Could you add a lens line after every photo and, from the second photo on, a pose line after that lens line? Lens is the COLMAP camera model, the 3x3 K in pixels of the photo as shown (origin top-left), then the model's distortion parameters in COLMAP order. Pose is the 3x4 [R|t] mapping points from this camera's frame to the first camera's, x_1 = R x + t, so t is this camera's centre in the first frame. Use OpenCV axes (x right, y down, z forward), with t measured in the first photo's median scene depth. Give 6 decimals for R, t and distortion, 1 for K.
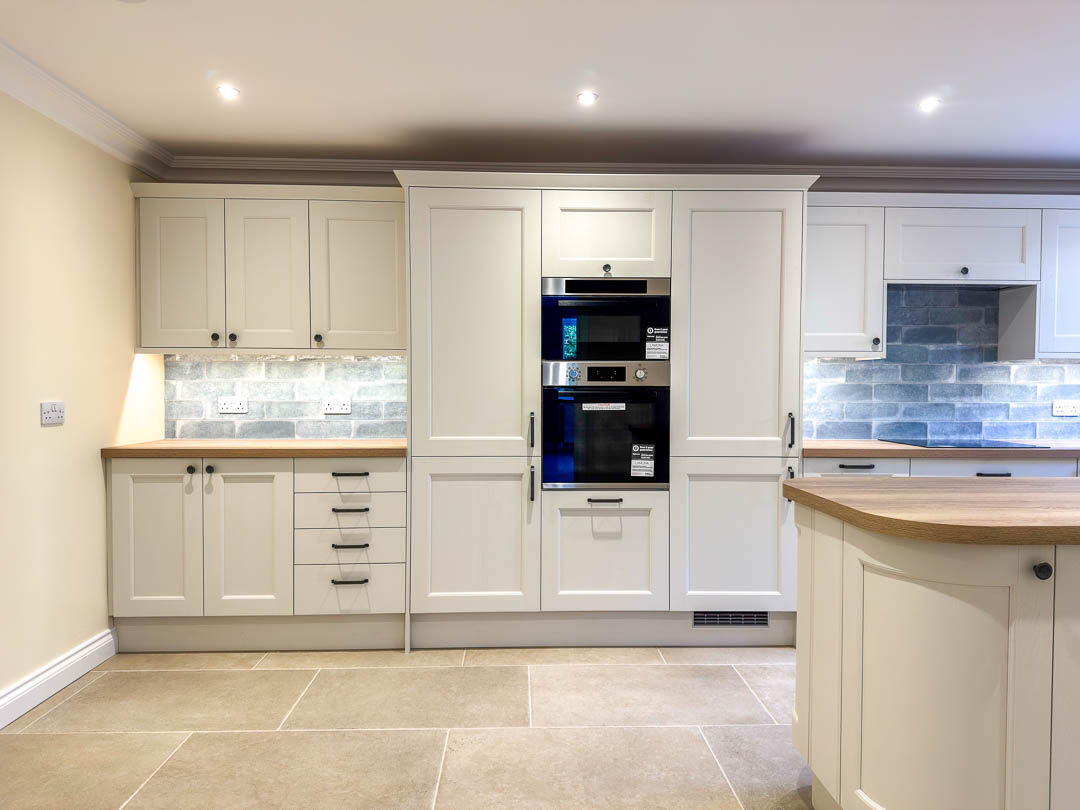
lens RADIAL K [[751.0, 0, 547.7], [0, 751.0, 409.7], [0, 0, 1]] dist [0.166533, -0.266301]
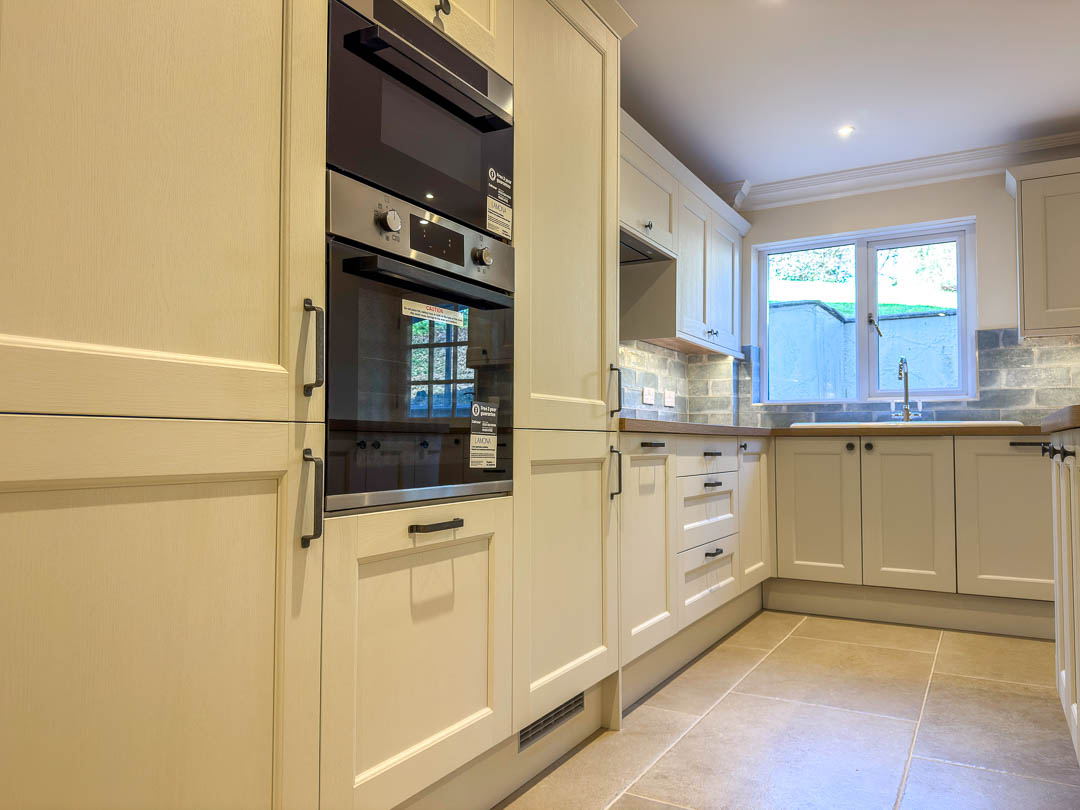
lens RADIAL K [[751.0, 0, 547.7], [0, 751.0, 409.7], [0, 0, 1]] dist [0.166533, -0.266301]
pose [[0.544115, 0.031368, 0.838424, -0.260667], [0.024346, 0.998290, -0.053149, 0.077625], [-0.838657, 0.049332, 0.542421, 0.700843]]
